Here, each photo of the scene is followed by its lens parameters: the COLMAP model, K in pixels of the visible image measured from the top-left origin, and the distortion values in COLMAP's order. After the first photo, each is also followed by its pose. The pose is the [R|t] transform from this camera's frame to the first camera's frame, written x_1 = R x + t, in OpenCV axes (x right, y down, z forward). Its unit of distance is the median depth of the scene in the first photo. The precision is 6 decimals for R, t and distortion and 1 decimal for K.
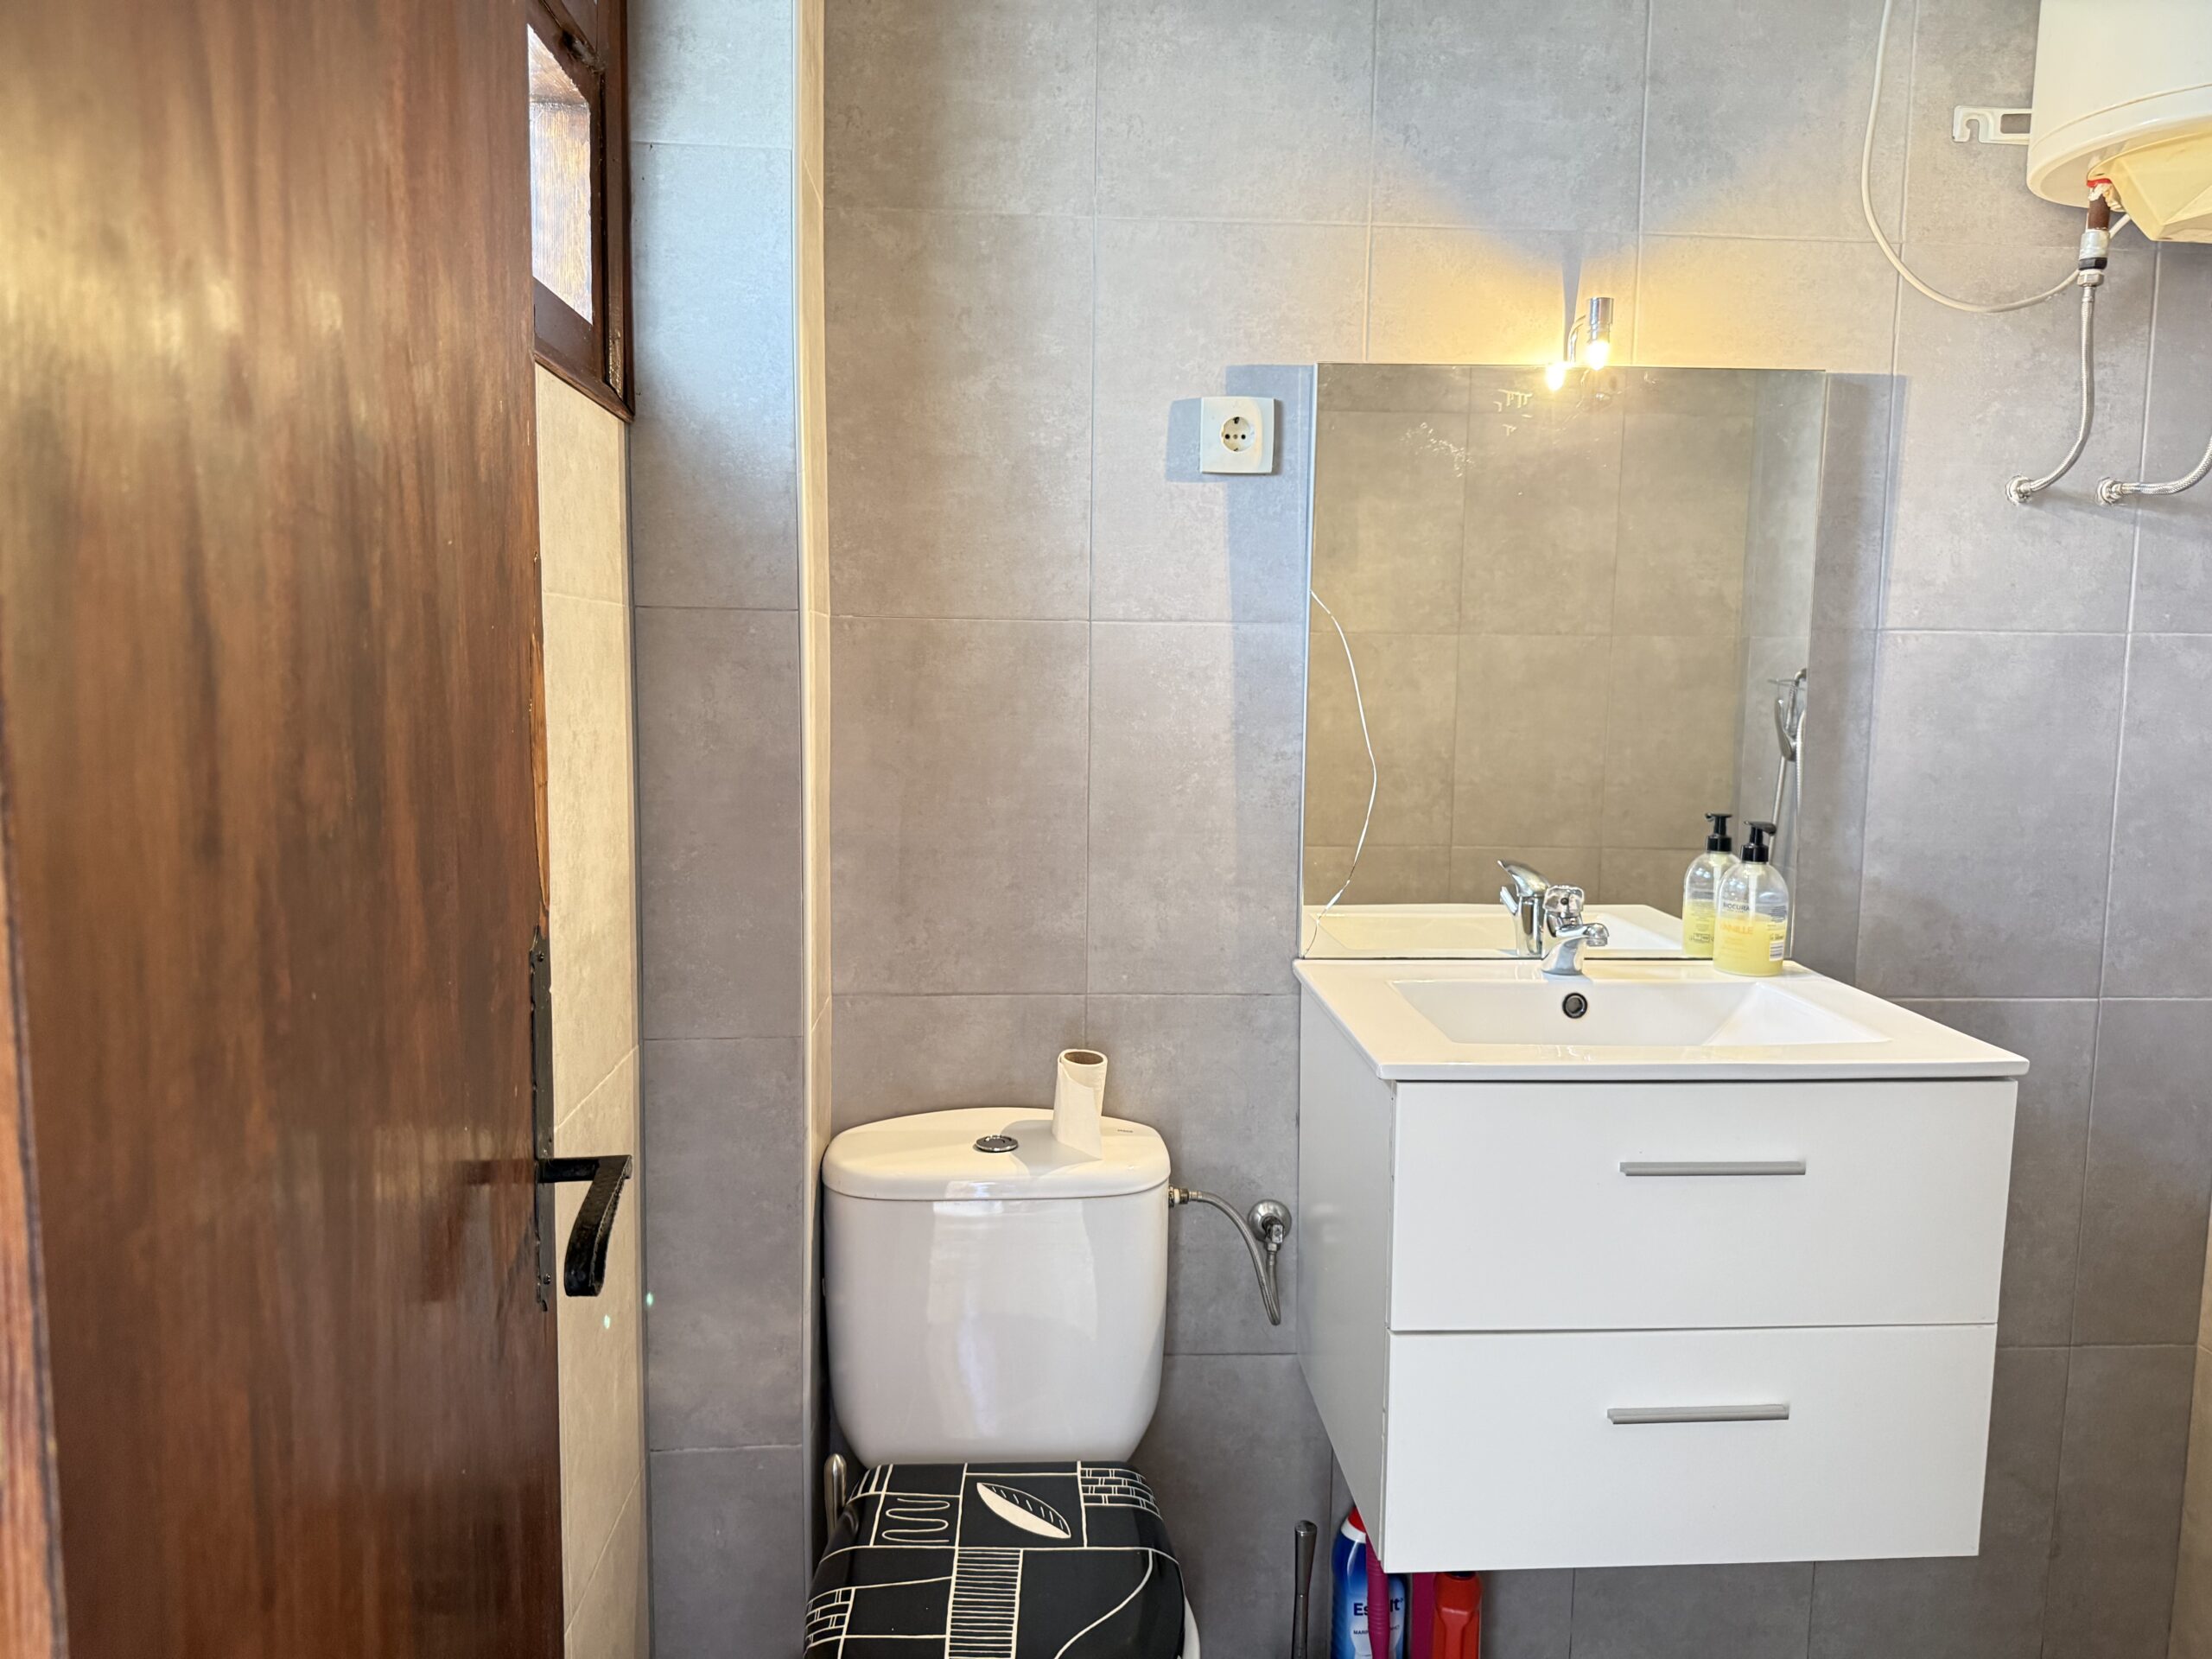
lens RADIAL K [[1556.9, 0, 1105.9], [0, 1556.9, 835.0], [0, 0, 1]] dist [0.091758, -0.131369]
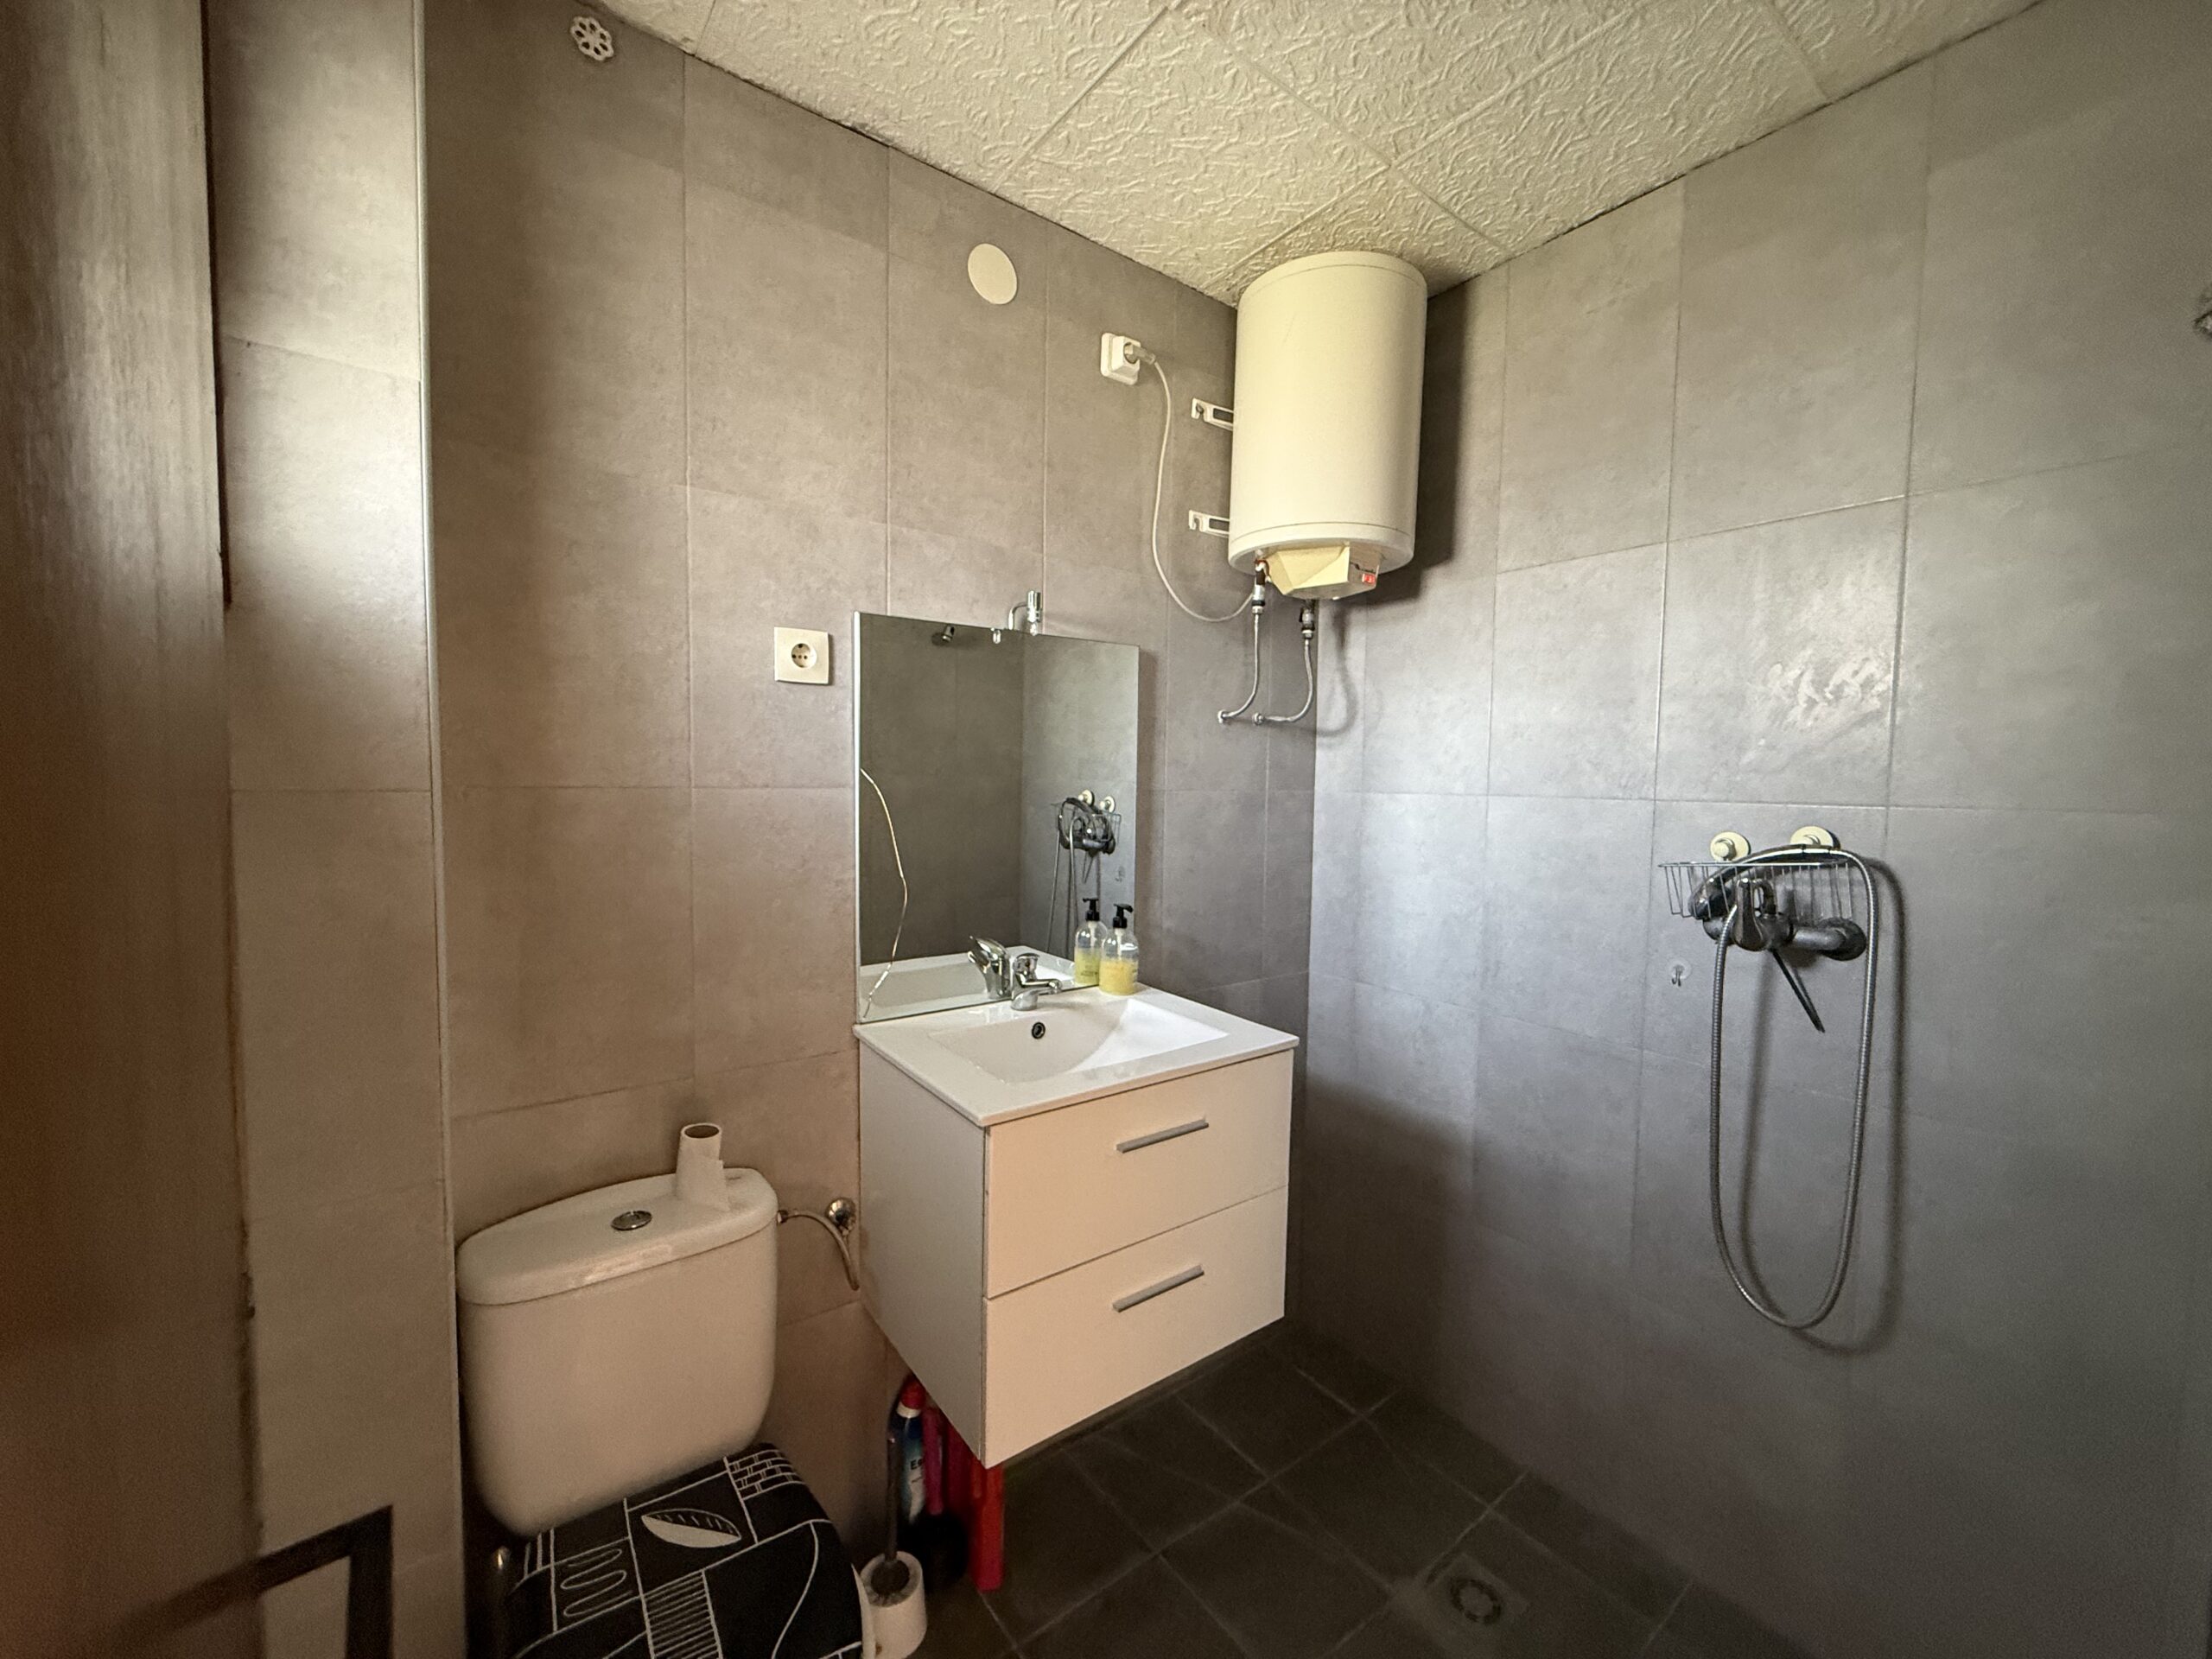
lens RADIAL K [[884.6, 0, 1102.7], [0, 884.6, 830.0], [0, 0, 1]] dist [0.000771, 0.000691]
pose [[0.842777, -0.031192, 0.537358, -0.120120], [0.052374, 0.998334, -0.024193, -0.068224], [-0.535708, 0.048533, 0.843007, 0.200660]]
